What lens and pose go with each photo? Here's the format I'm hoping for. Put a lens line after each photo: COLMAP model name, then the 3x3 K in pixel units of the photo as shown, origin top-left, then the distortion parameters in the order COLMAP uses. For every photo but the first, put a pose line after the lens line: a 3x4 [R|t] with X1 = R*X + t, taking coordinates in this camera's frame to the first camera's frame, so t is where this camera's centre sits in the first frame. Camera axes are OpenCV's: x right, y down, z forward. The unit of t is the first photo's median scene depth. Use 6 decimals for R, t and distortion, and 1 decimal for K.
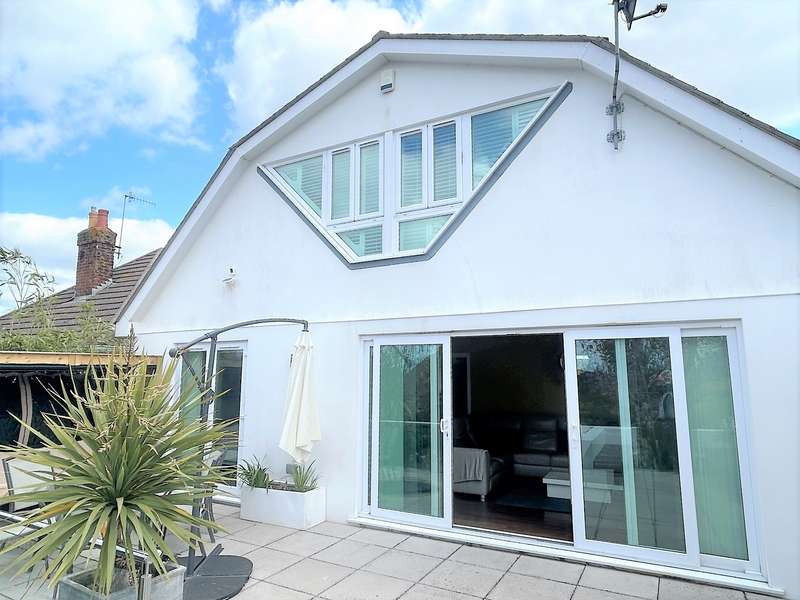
lens RADIAL K [[486.6, 0, 400.0], [0, 486.6, 300.0], [0, 0, 1]] dist [0.001050, -0.002242]
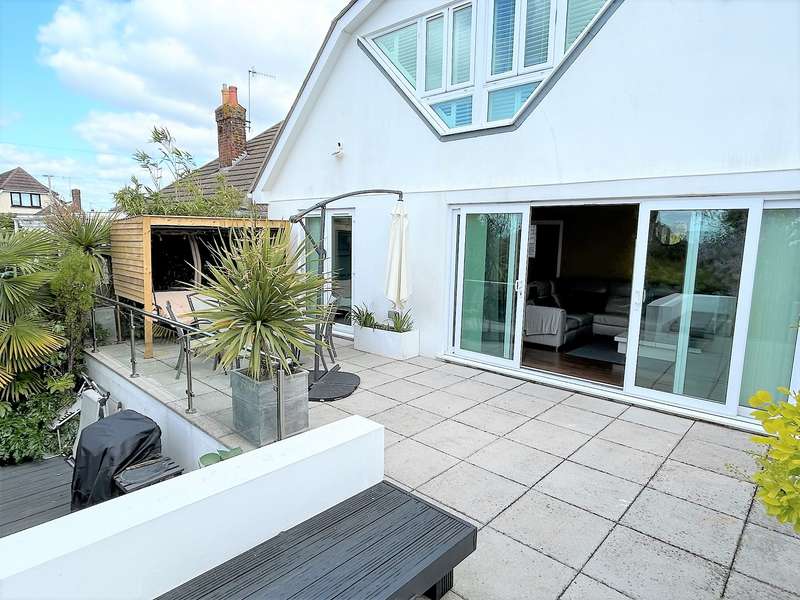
lens RADIAL K [[465.1, 0, 400.0], [0, 465.1, 300.0], [0, 0, 1]] dist [0.005731, 0.000386]
pose [[0.972149, 0.051615, -0.228609, 0.069341], [0.014923, 0.959835, 0.280169, -0.018287], [0.233888, -0.275777, 0.932332, -0.086967]]
